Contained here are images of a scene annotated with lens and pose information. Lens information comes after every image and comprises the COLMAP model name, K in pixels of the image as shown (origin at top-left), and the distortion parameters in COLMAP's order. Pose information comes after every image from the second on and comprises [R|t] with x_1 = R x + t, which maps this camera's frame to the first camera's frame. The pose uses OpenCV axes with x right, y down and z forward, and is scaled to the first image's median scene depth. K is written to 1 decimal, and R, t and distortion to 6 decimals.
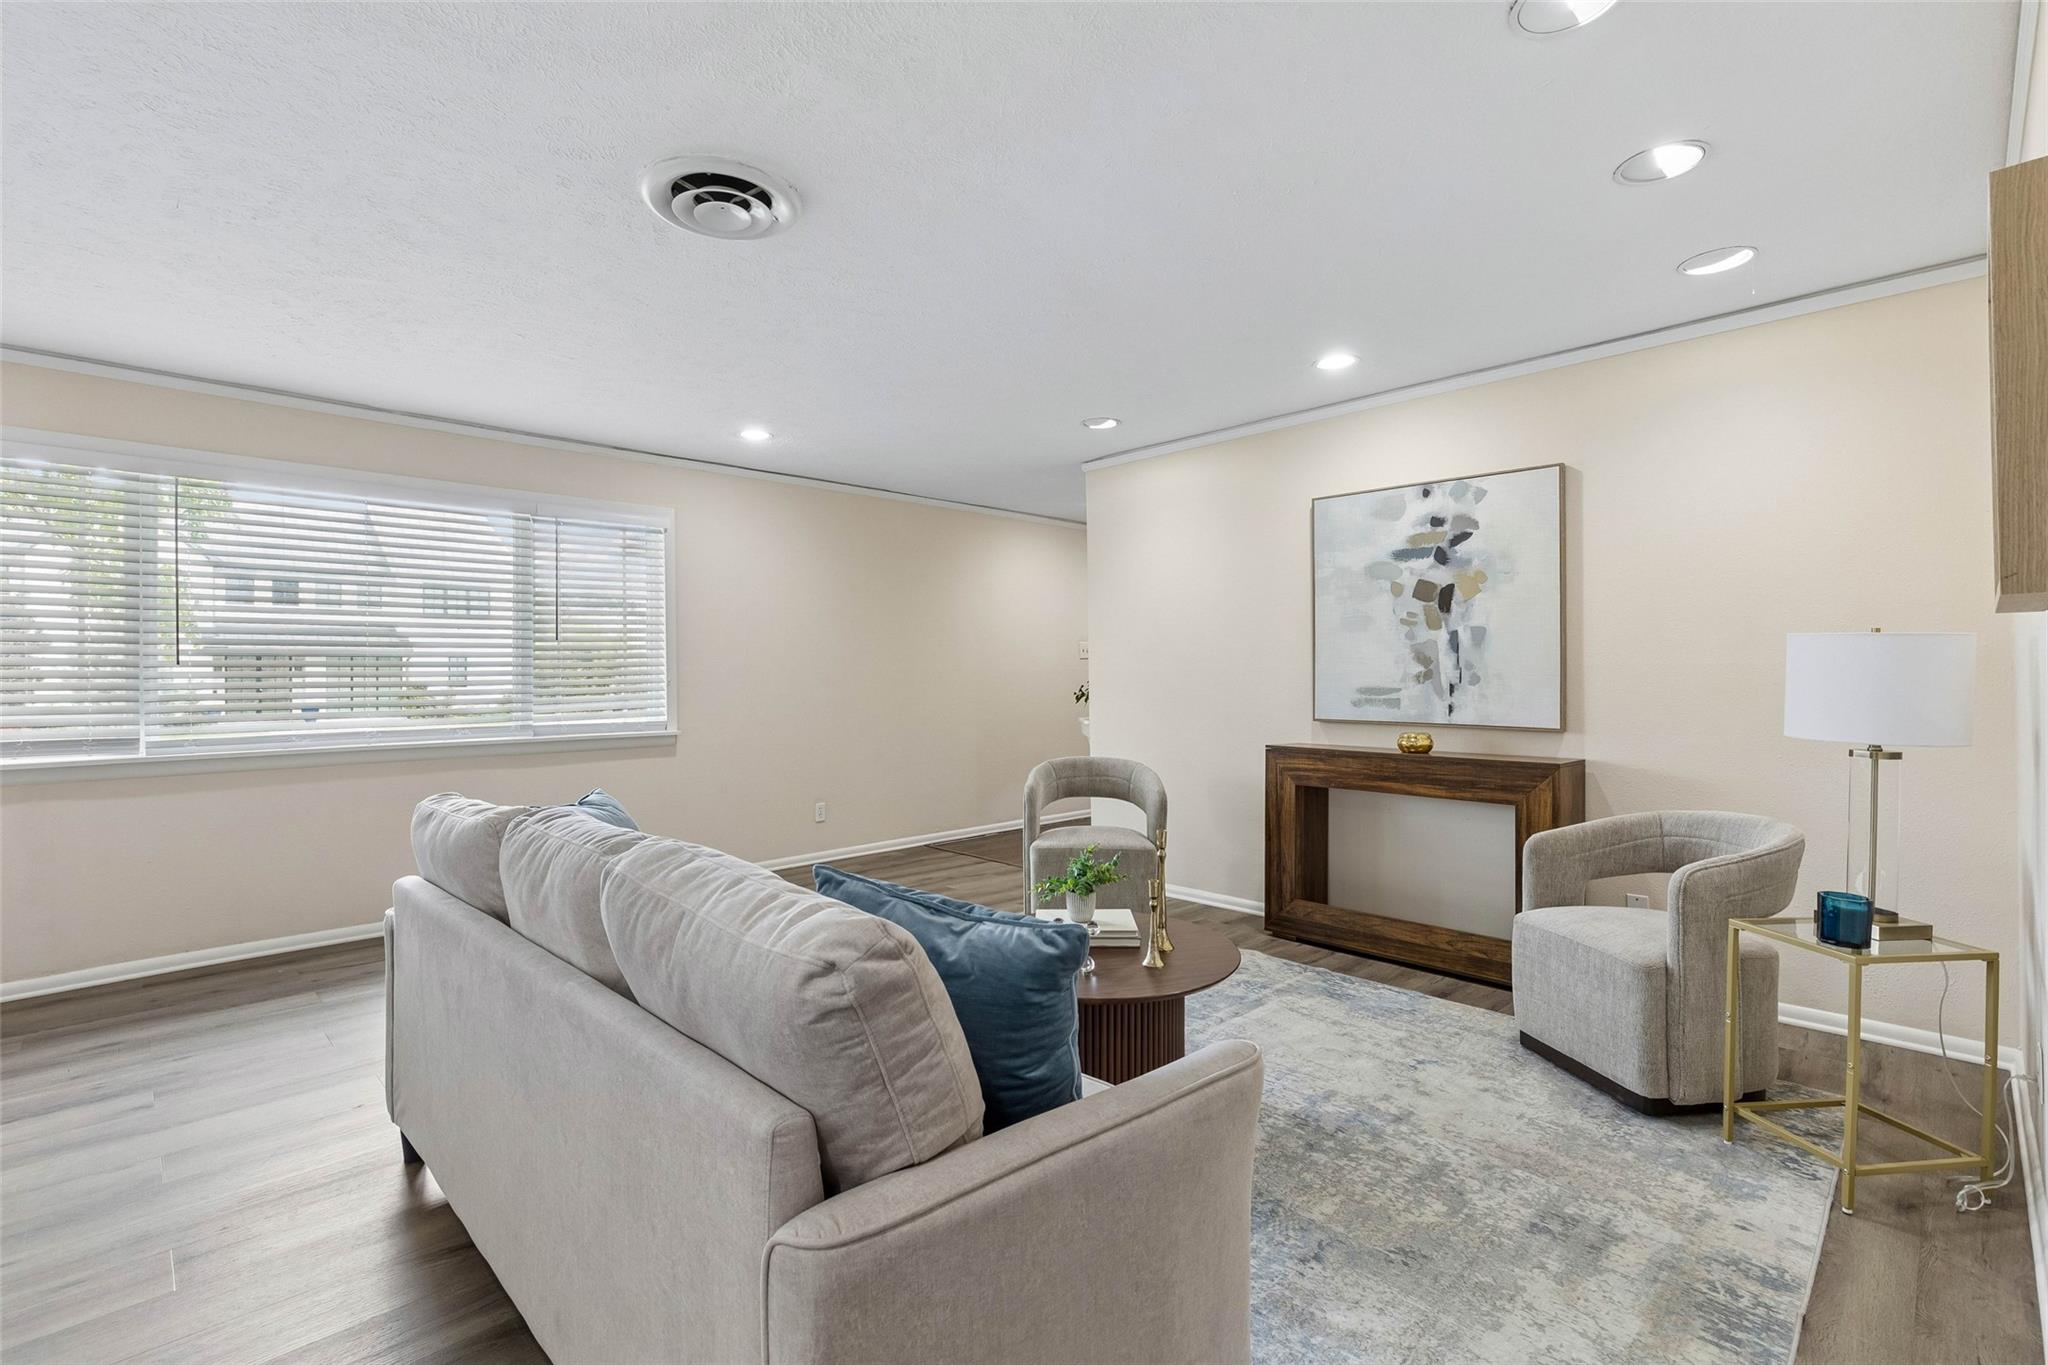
lens RADIAL K [[919.3, 0, 1024.5], [0, 919.3, 676.3], [0, 0, 1]] dist [0.003323, 0.000420]
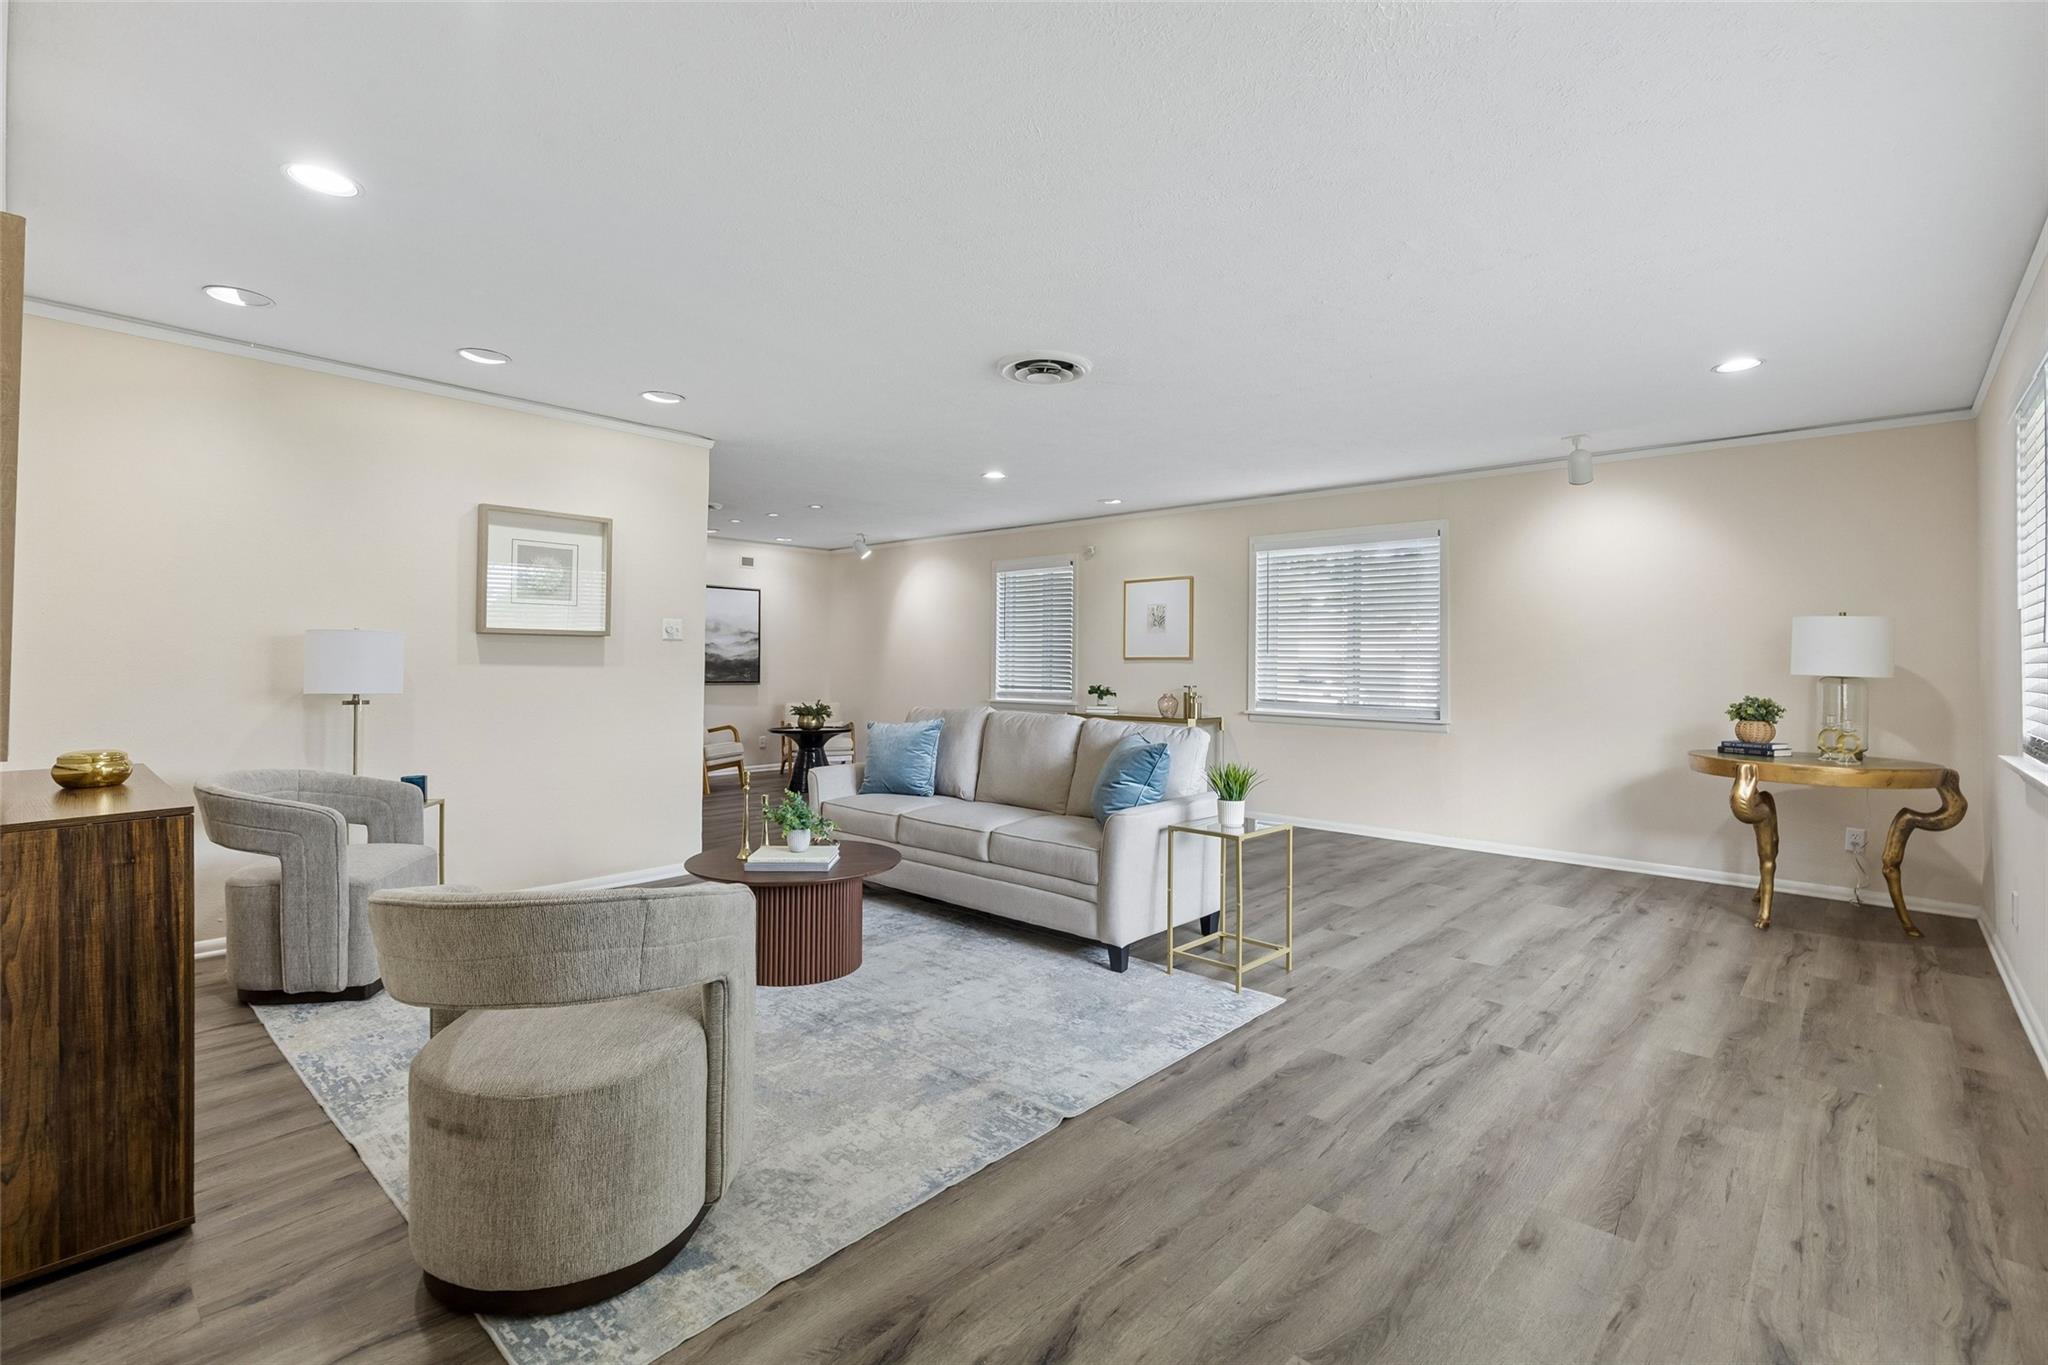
lens RADIAL K [[932.5, 0, 1011.4], [0, 932.5, 650.5], [0, 0, 1]] dist [0.003582, 0.000352]
pose [[-0.999114, -0.003210, -0.041969, -0.122441], [-0.002709, 0.999924, -0.011996, 0.003987], [0.042004, -0.011872, -0.999047, 1.589246]]
